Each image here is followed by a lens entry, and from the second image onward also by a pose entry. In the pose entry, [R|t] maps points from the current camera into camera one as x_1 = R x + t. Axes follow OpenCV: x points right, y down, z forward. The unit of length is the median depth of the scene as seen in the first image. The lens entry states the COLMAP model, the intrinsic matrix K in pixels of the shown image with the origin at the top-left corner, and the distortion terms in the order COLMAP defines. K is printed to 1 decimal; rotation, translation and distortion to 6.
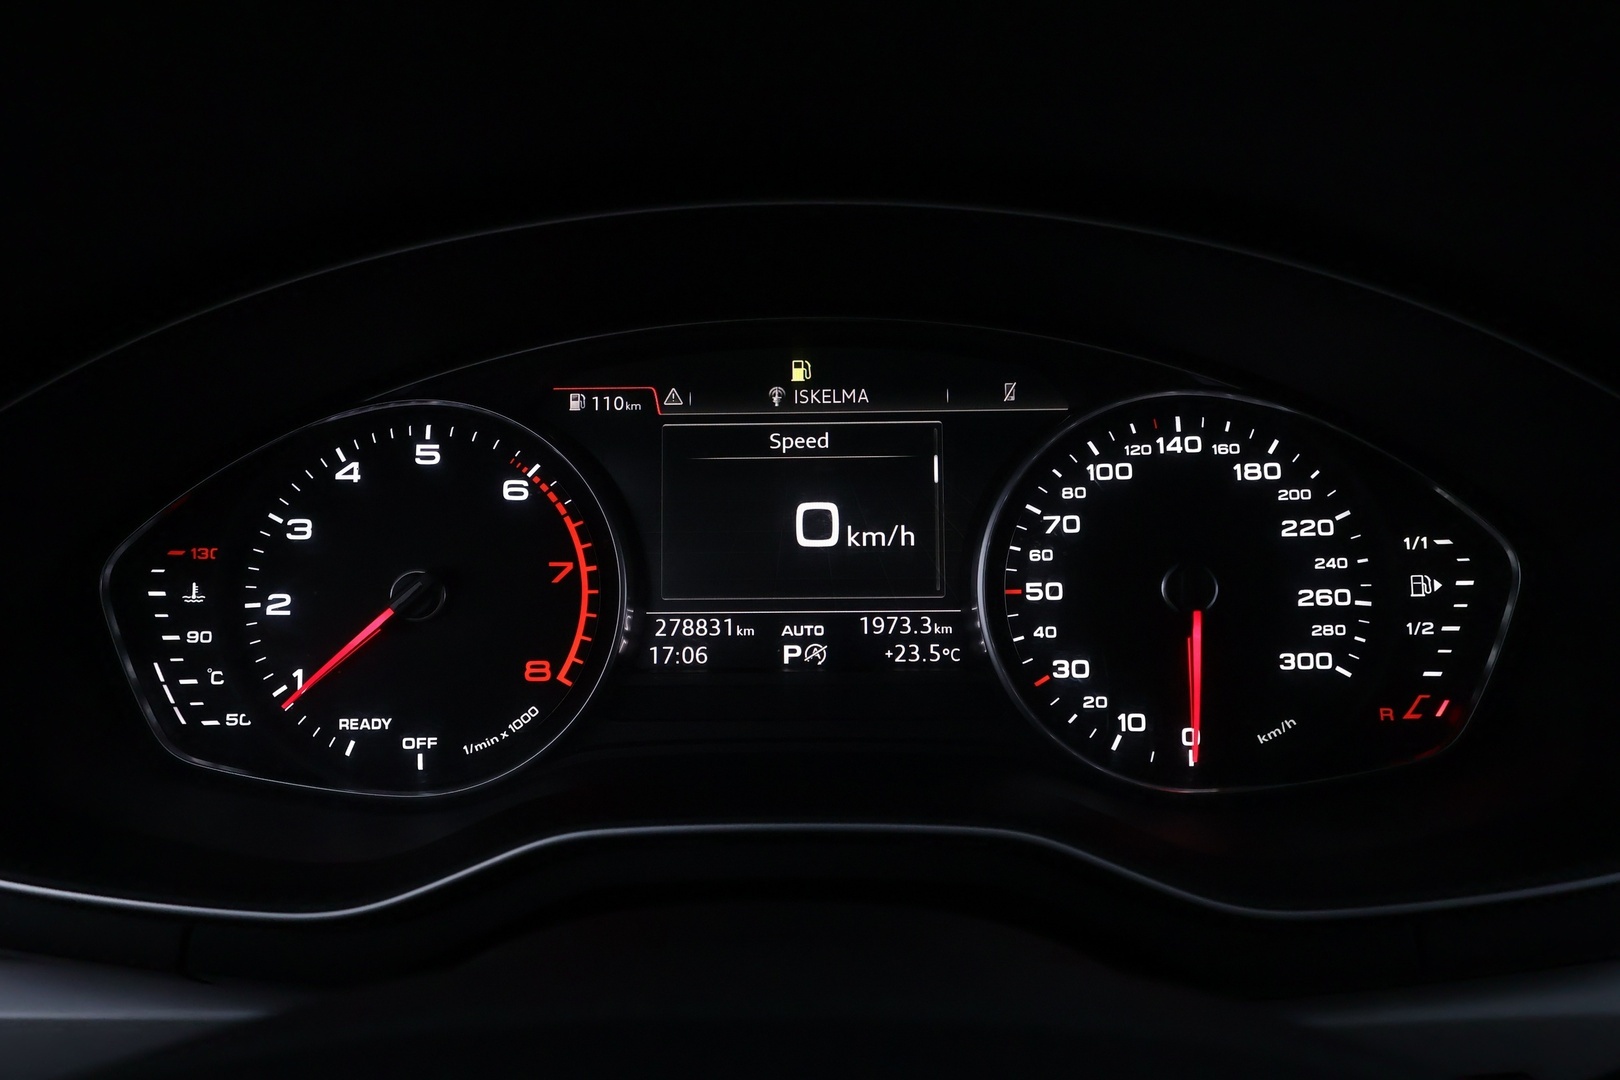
lens RADIAL K [[947.7, 0, 823.8], [0, 947.7, 543.8], [0, 0, 1]] dist [0.004025, 0.000876]
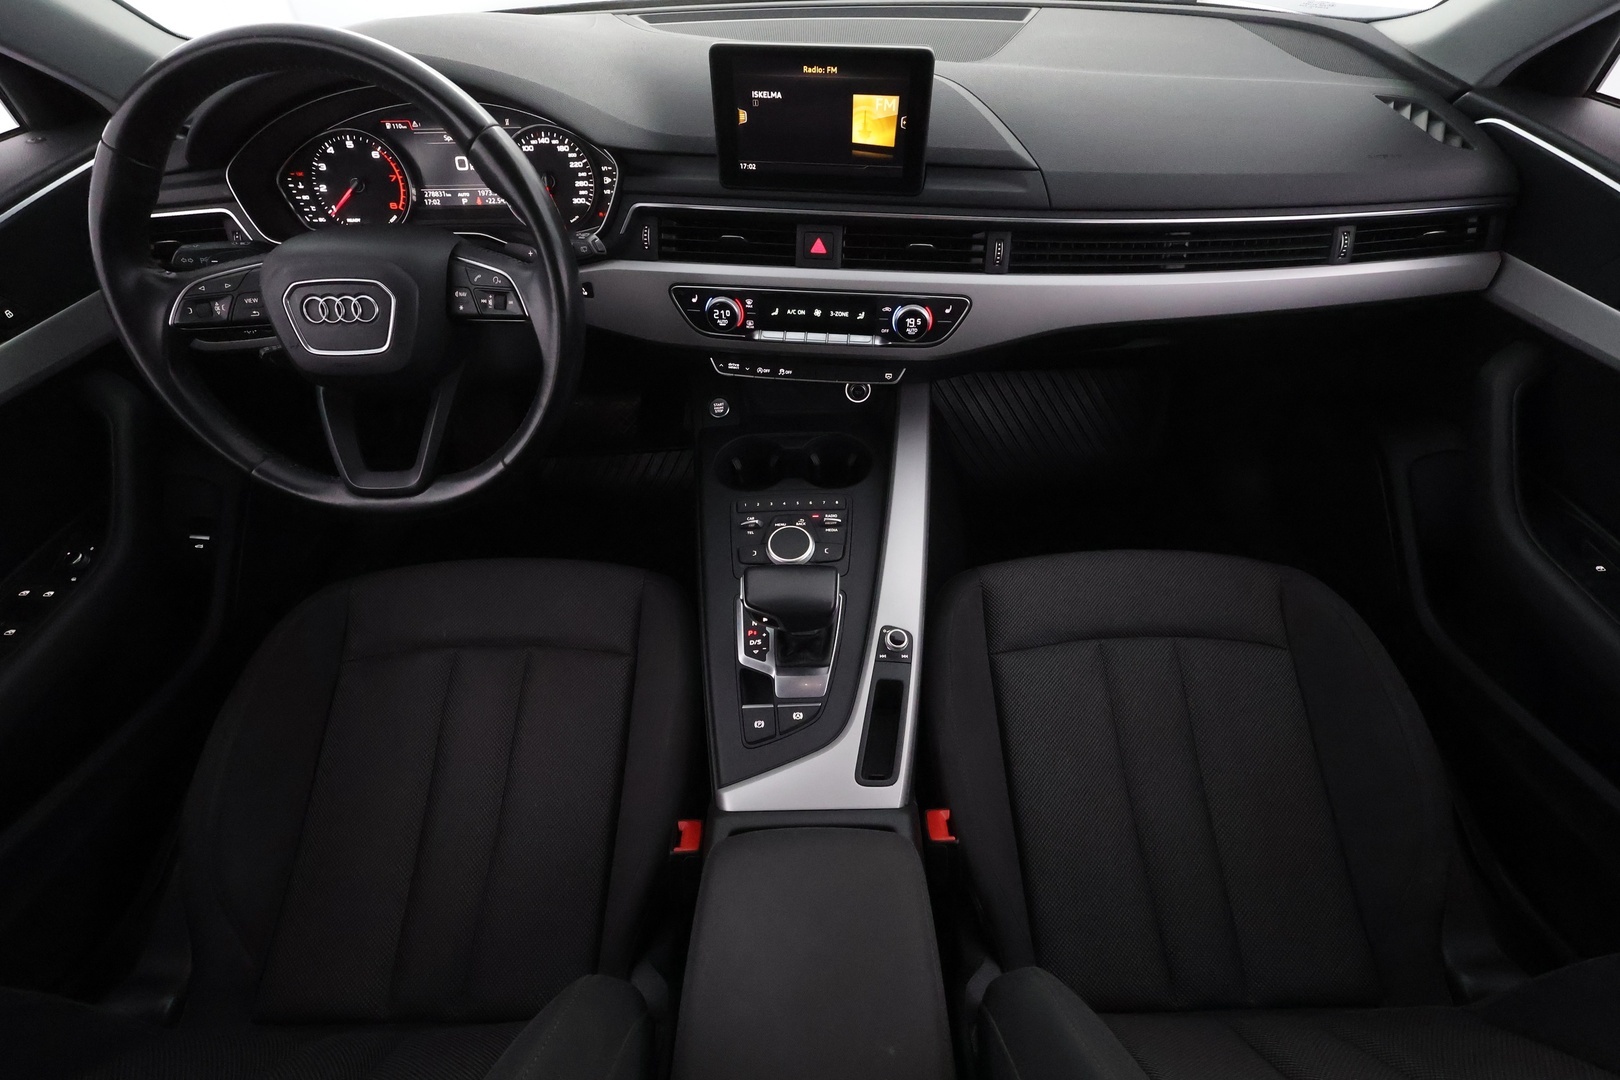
lens RADIAL K [[739.9, 0, 821.0], [0, 739.9, 544.1], [0, 0, 1]] dist [-0.007338, 0.000638]
pose [[0.999526, -0.018517, 0.024591, 1.393452], [0.004528, 0.878602, 0.477534, -0.088834], [-0.030448, -0.477196, 0.878269, -2.460395]]
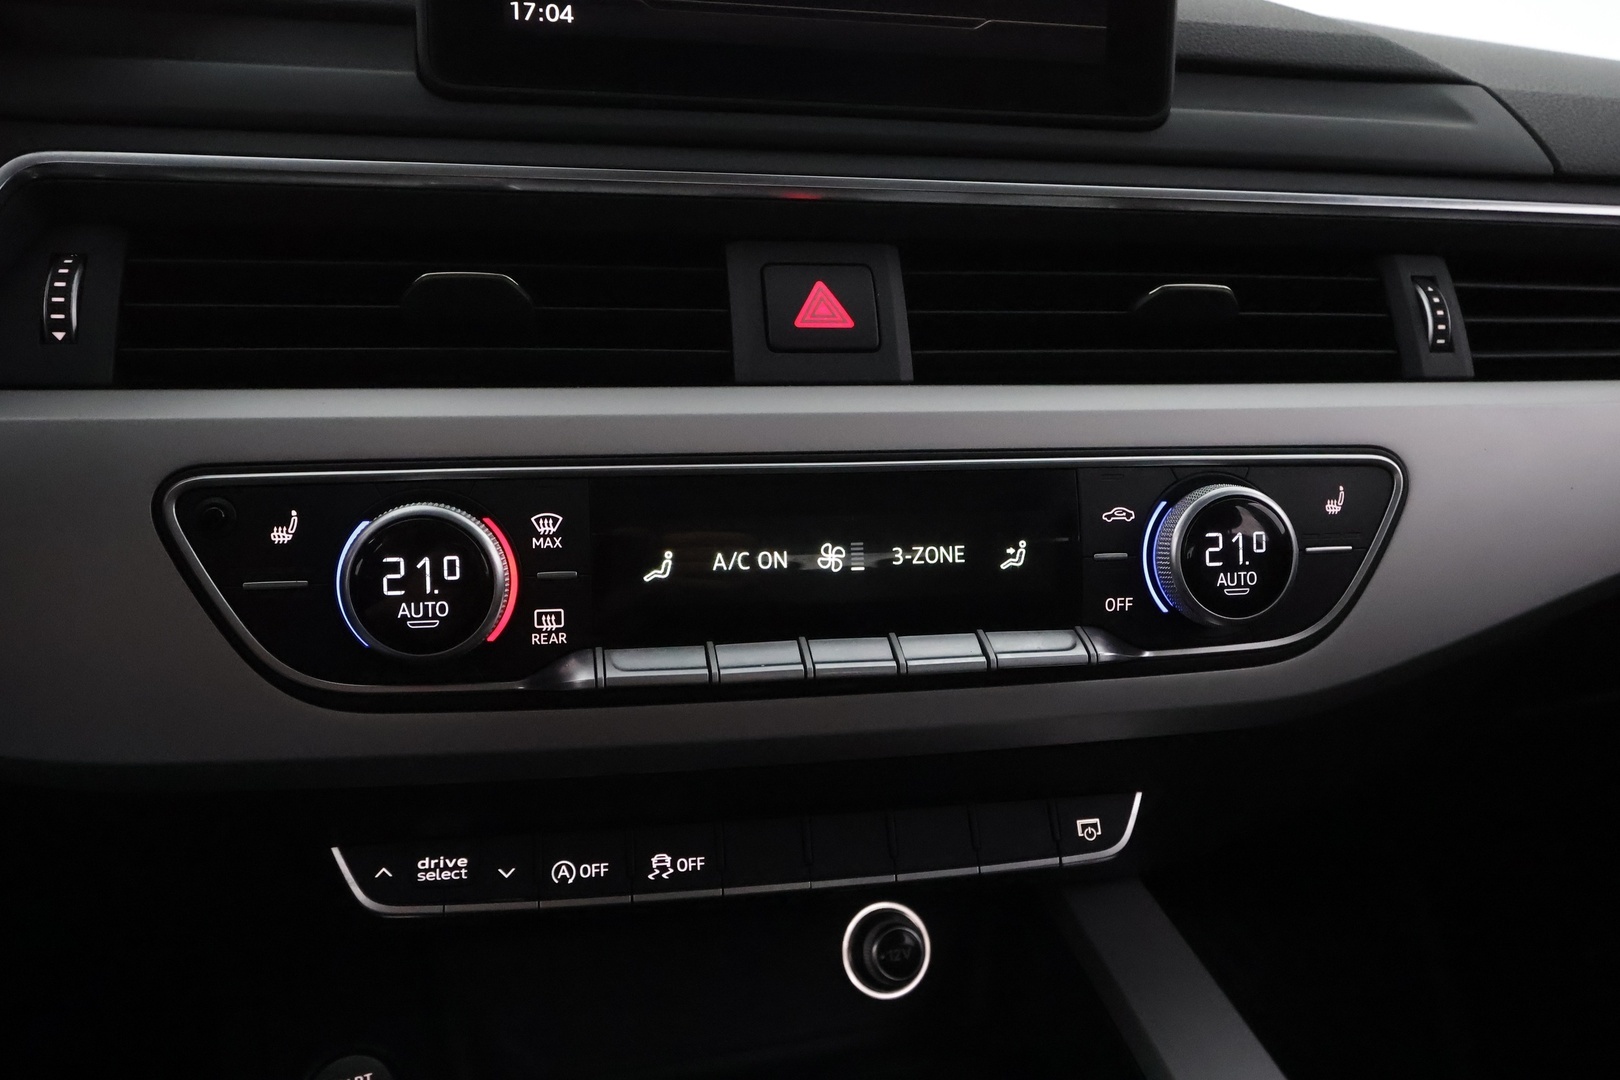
lens RADIAL K [[1268.2, 0, 810.9], [0, 1268.2, 547.1], [0, 0, 1]] dist [-0.015770, 0.022955]
pose [[0.945098, -0.039888, 0.324344, 1.049072], [0.081491, 0.989934, -0.115713, 0.647210], [-0.316464, 0.135792, 0.938835, -0.517611]]
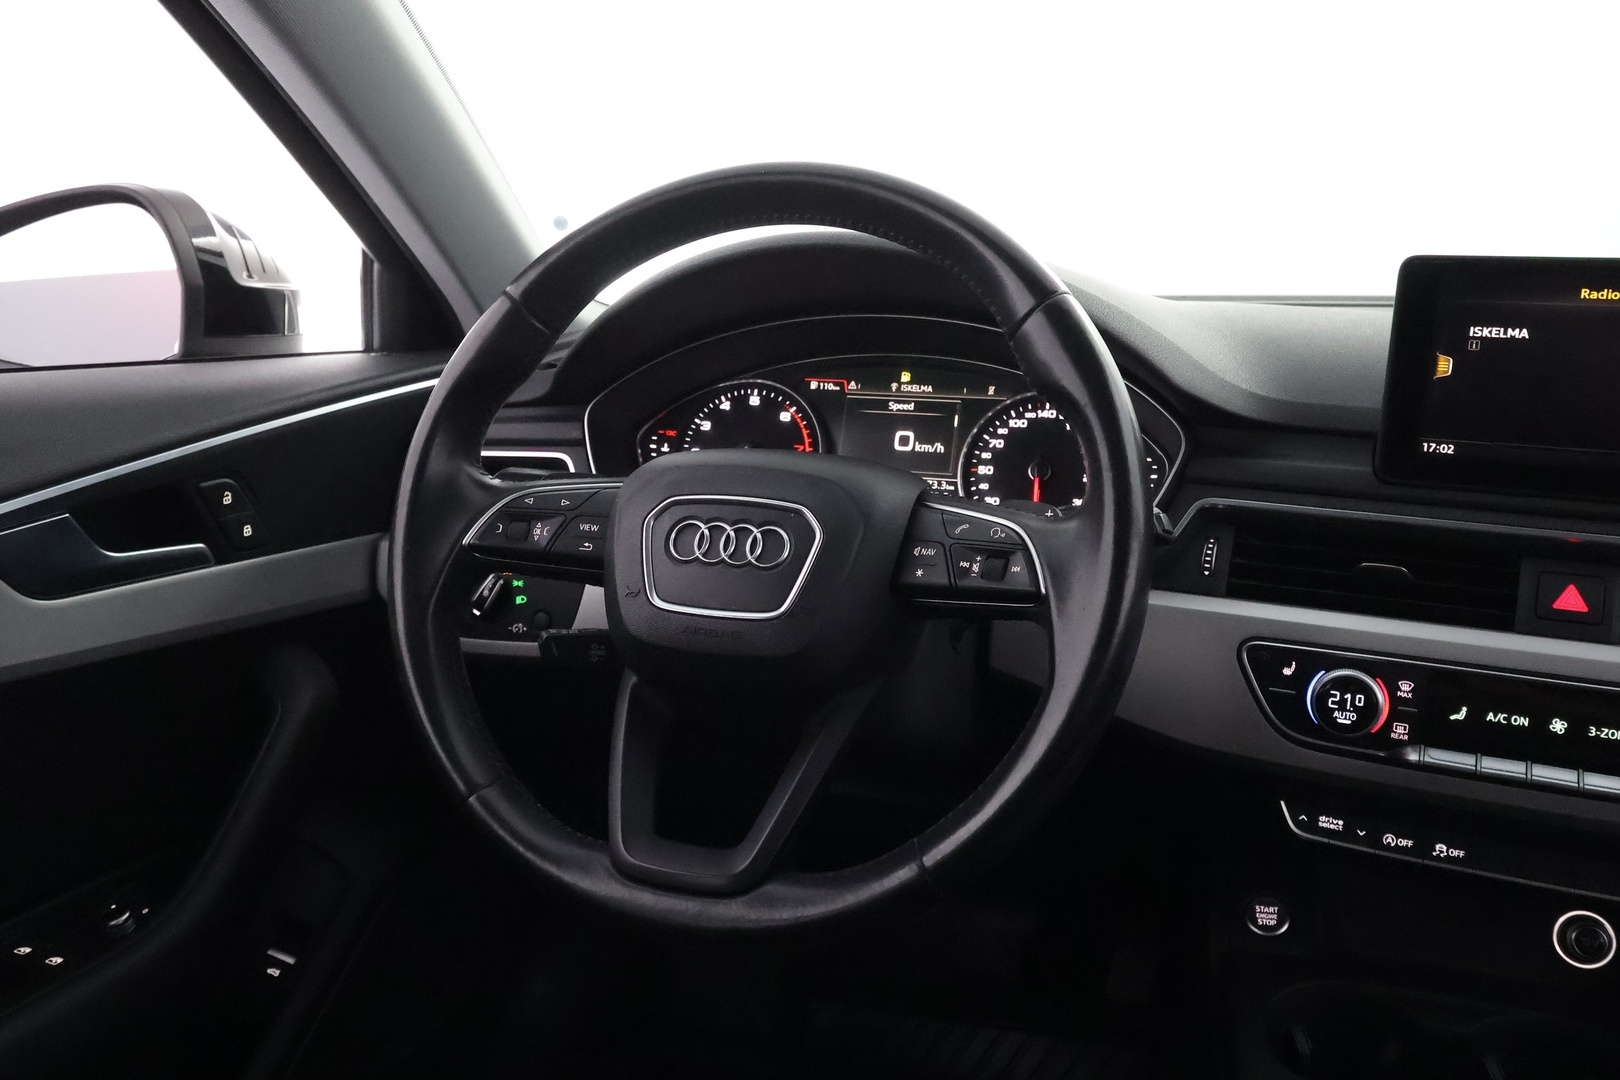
lens RADIAL K [[1268.2, 0, 811.3], [0, 1268.2, 541.4], [0, 0, 1]] dist [-0.015770, 0.022955]
pose [[0.948982, 0.090644, -0.302020, 0.800457], [-0.114645, 0.991427, -0.062675, 0.482712], [0.293750, 0.094103, 0.951239, -2.188527]]
